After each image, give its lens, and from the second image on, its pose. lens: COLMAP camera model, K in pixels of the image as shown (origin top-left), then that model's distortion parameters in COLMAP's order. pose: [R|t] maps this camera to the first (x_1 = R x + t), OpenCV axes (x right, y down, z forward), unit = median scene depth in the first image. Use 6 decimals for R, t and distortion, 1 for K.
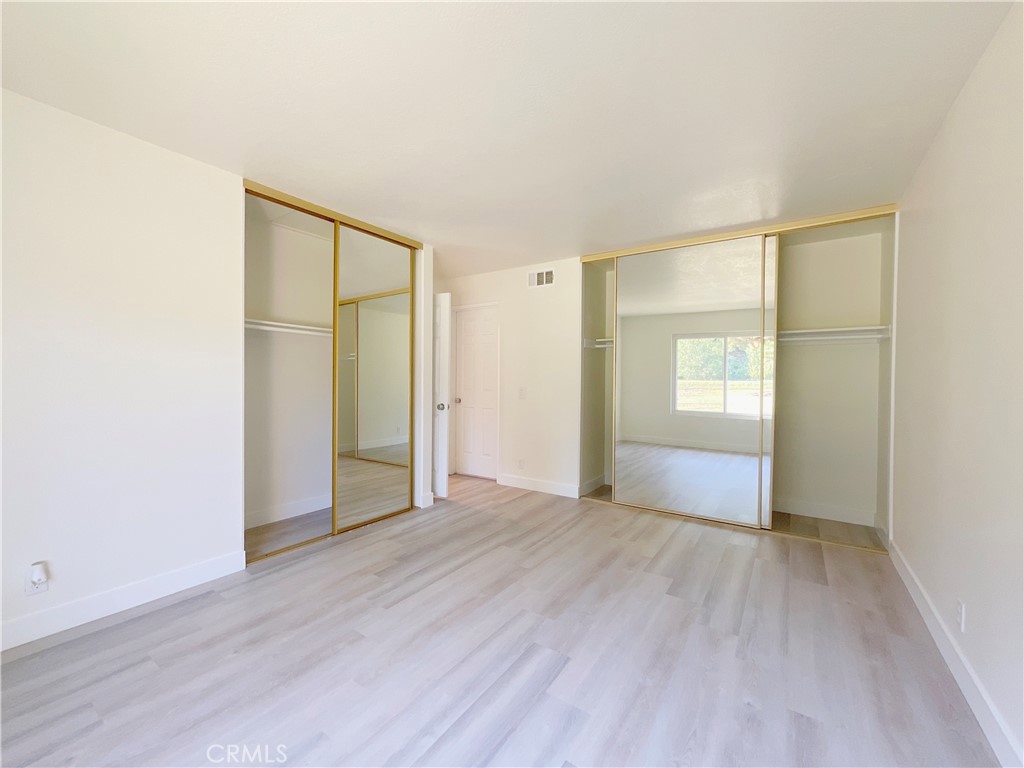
lens RADIAL K [[416.4, 0, 512.0], [0, 416.4, 384.0], [0, 0, 1]] dist [-0.001081, 0.000072]
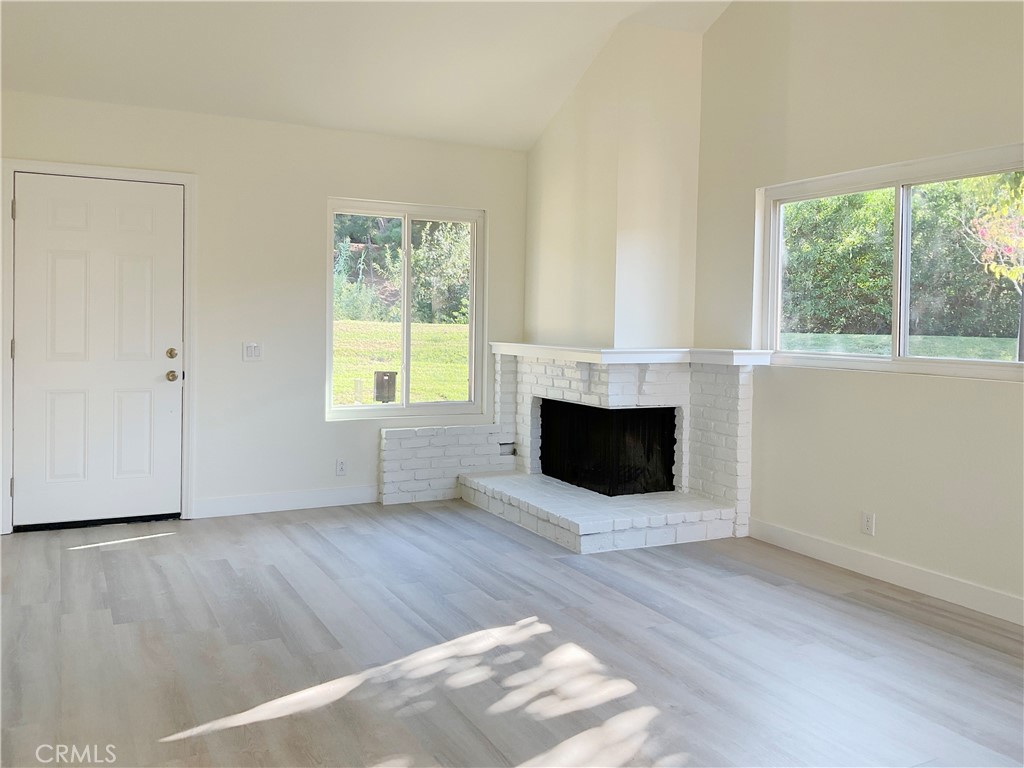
lens RADIAL K [[860.7, 0, 508.2], [0, 860.7, 351.8], [0, 0, 1]] dist [0.130726, -0.289720]
pose [[-0.476958, 0.012695, -0.878834, 1.001979], [-0.033760, 0.998893, 0.032751, -0.023232], [0.878278, 0.045290, -0.476001, 1.577313]]
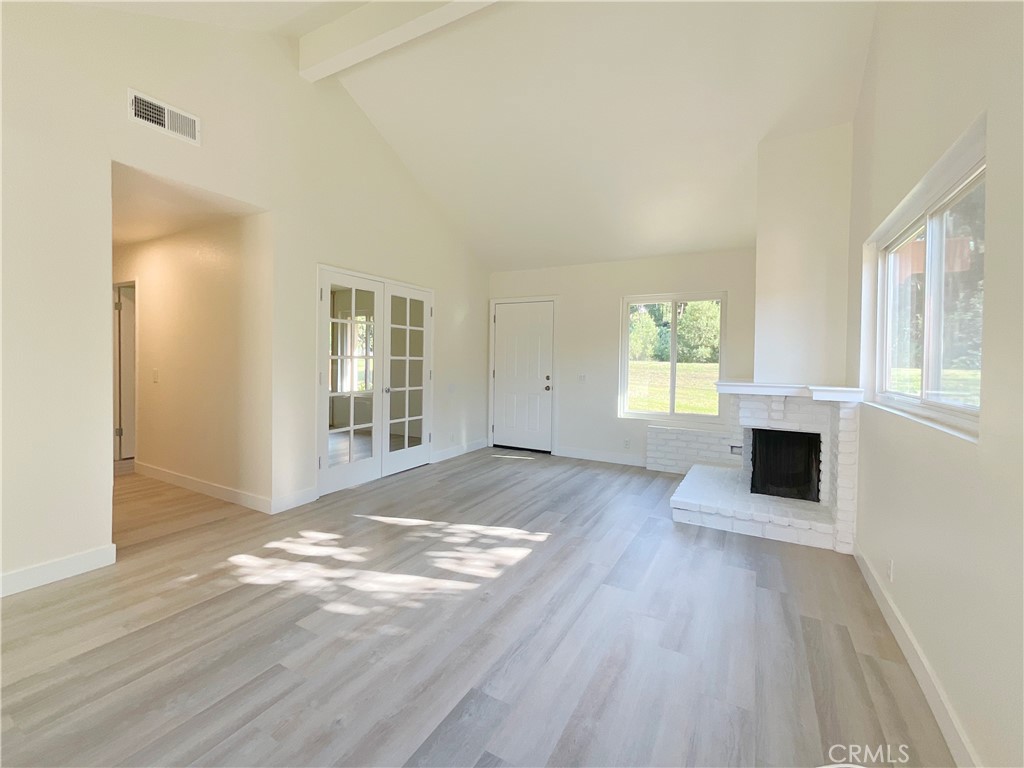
lens RADIAL K [[444.4, 0, 509.8], [0, 444.4, 365.8], [0, 0, 1]] dist [-0.001605, -0.000147]
pose [[-0.995989, -0.024493, -0.086059, 0.218645], [-0.026920, 0.999269, 0.027155, -0.039675], [0.085331, 0.029363, -0.995920, 2.029373]]
